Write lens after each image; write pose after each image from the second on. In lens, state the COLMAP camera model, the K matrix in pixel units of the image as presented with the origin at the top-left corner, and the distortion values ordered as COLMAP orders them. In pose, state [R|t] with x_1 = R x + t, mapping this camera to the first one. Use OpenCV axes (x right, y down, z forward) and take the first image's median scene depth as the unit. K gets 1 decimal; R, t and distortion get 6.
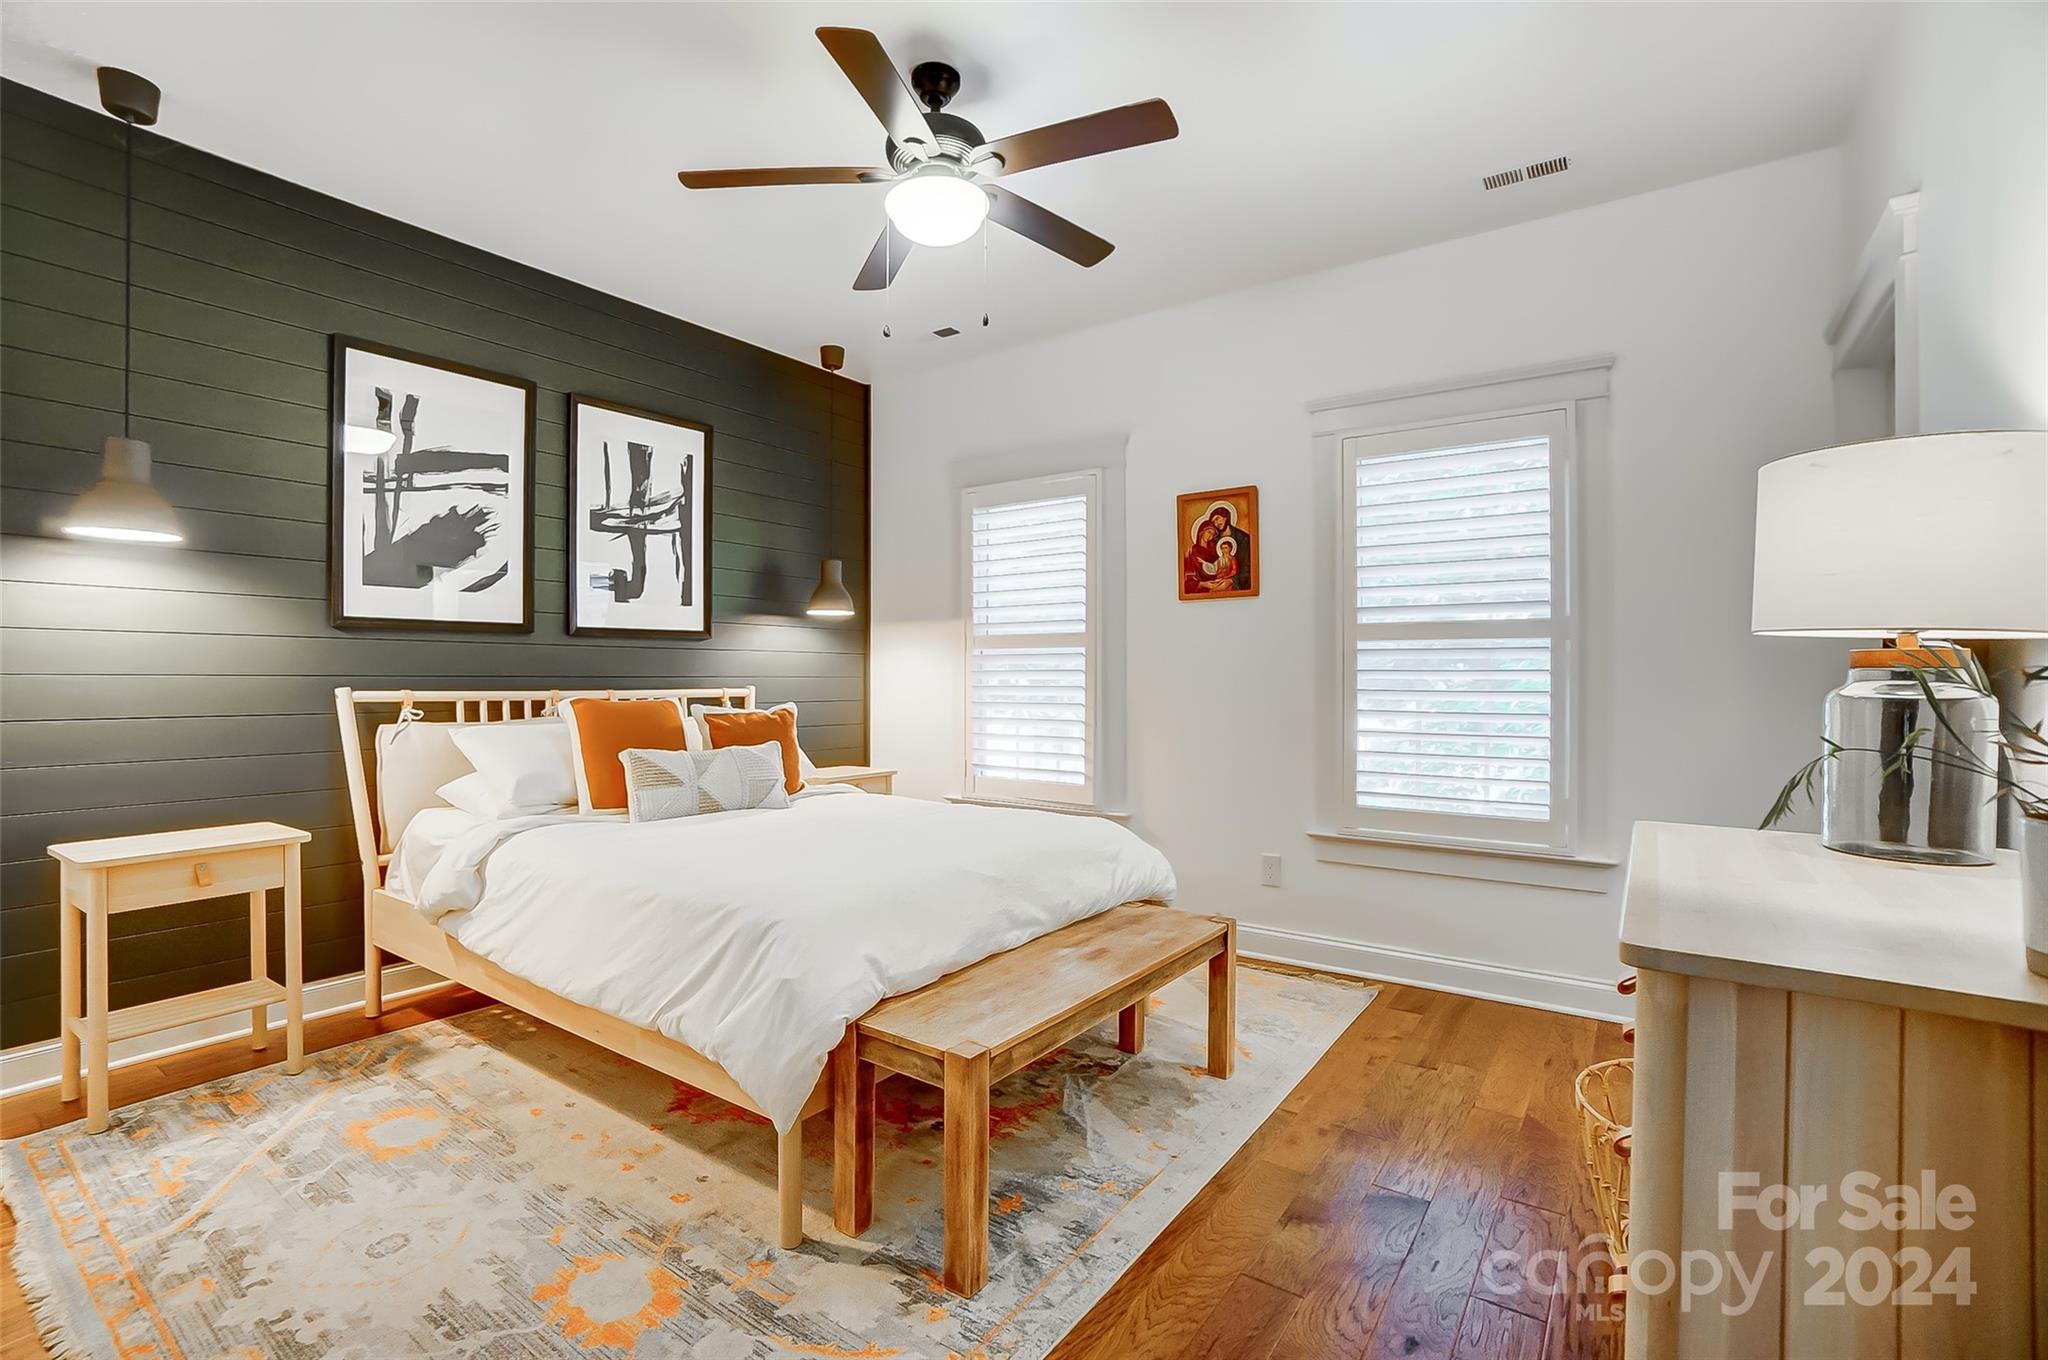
lens RADIAL K [[921.4, 0, 1033.2], [0, 921.4, 682.9], [0, 0, 1]] dist [-0.051553, 0.013161]
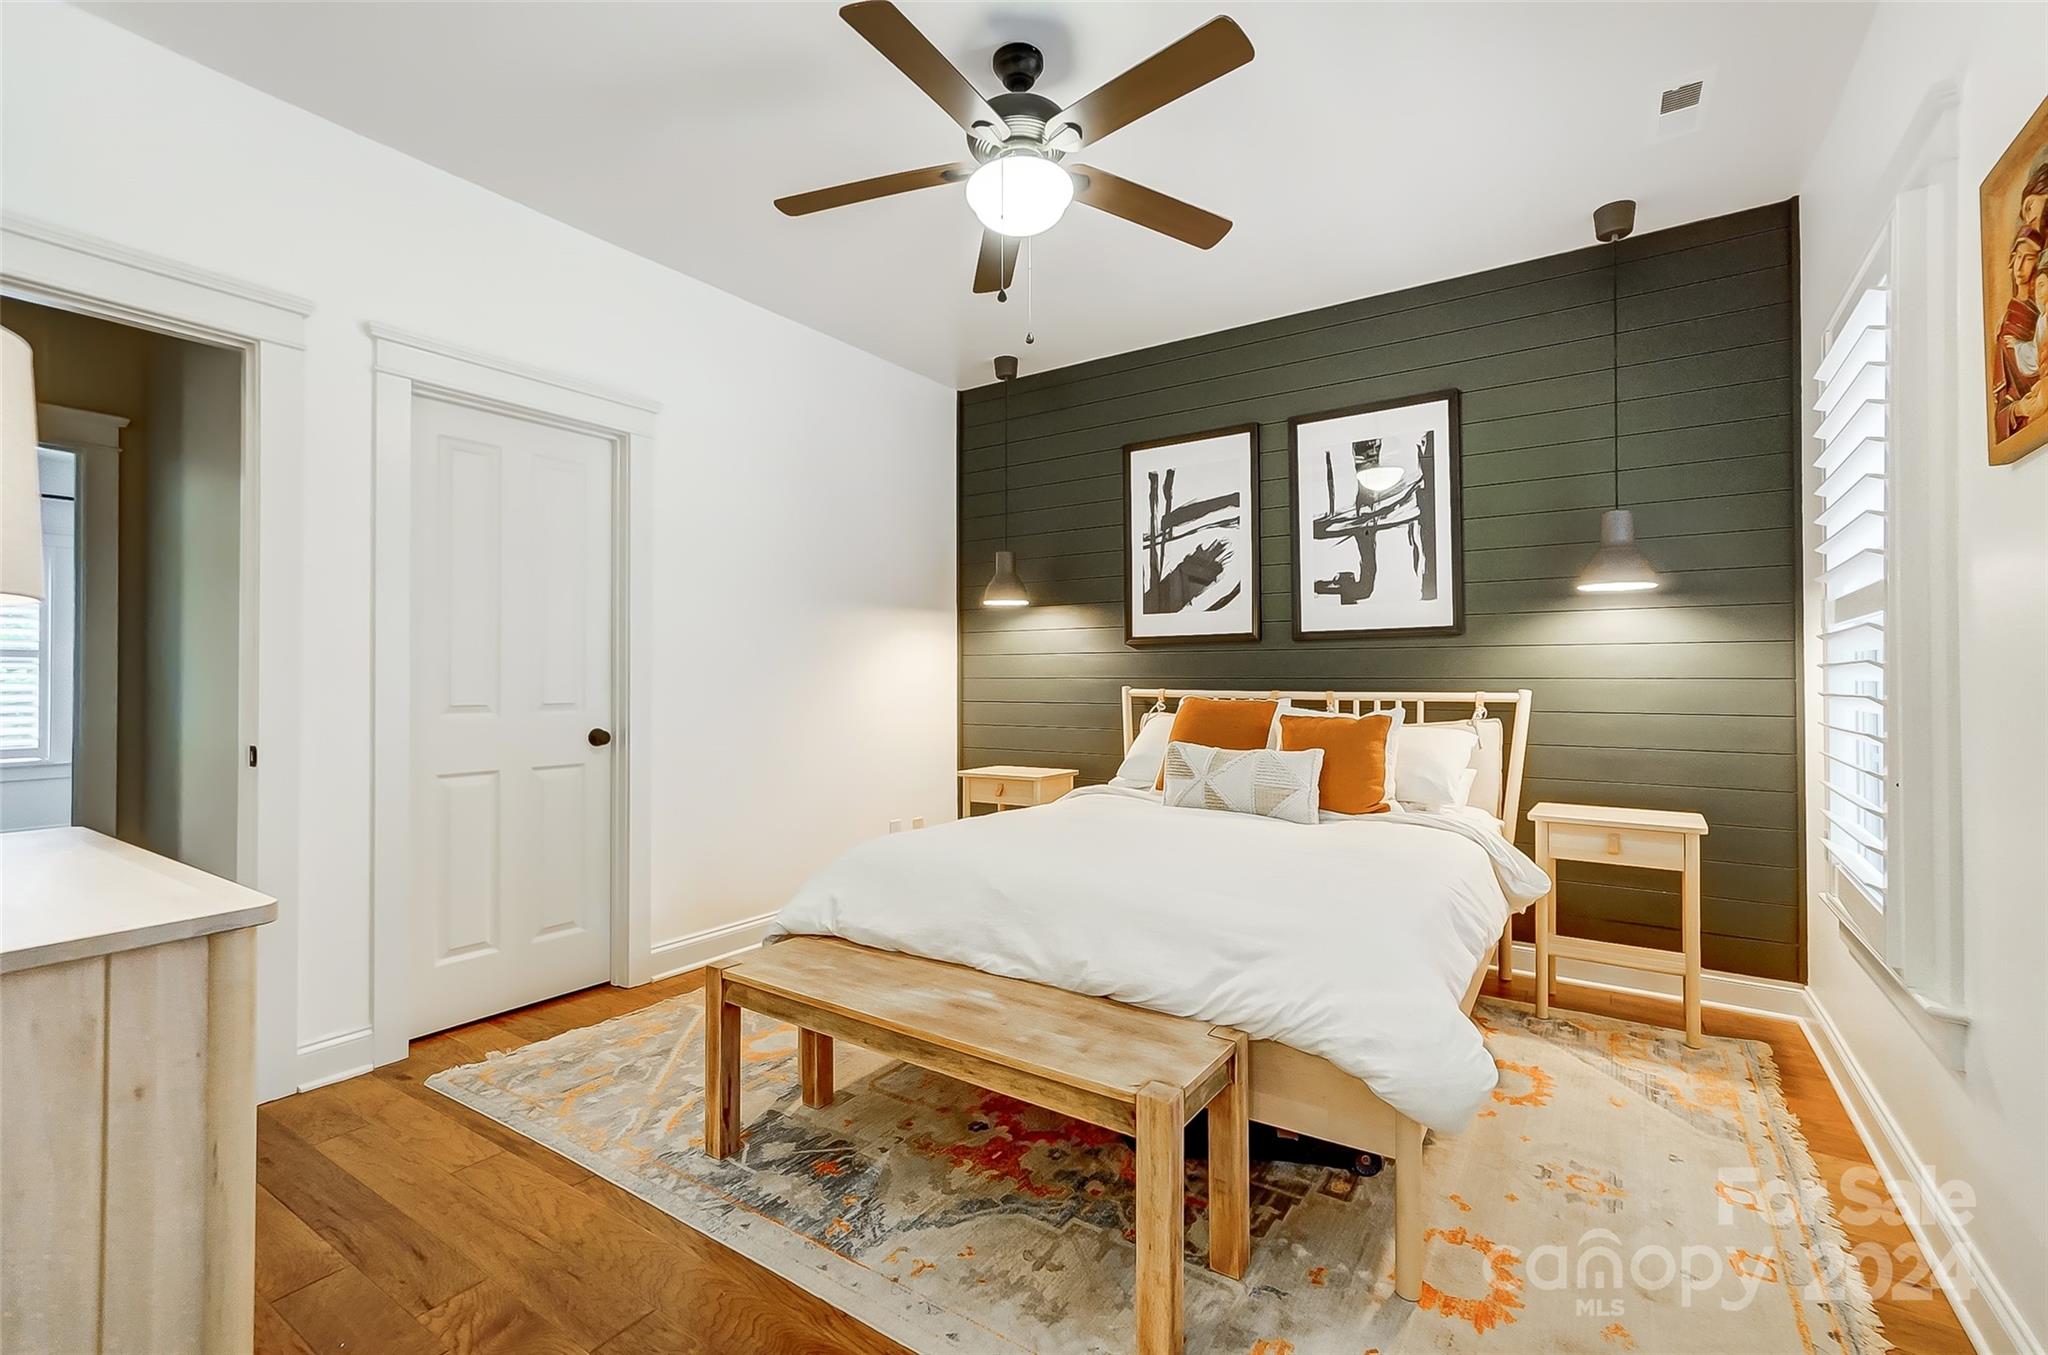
lens RADIAL K [[913.7, 0, 1024.0], [0, 913.7, 677.5], [0, 0, 1]] dist [-0.057848, 0.021248]
pose [[-0.000080, -0.011485, -0.999934, 0.616776], [-0.009327, 0.999891, -0.011484, 0.007431], [0.999957, 0.009325, -0.000187, 0.732058]]
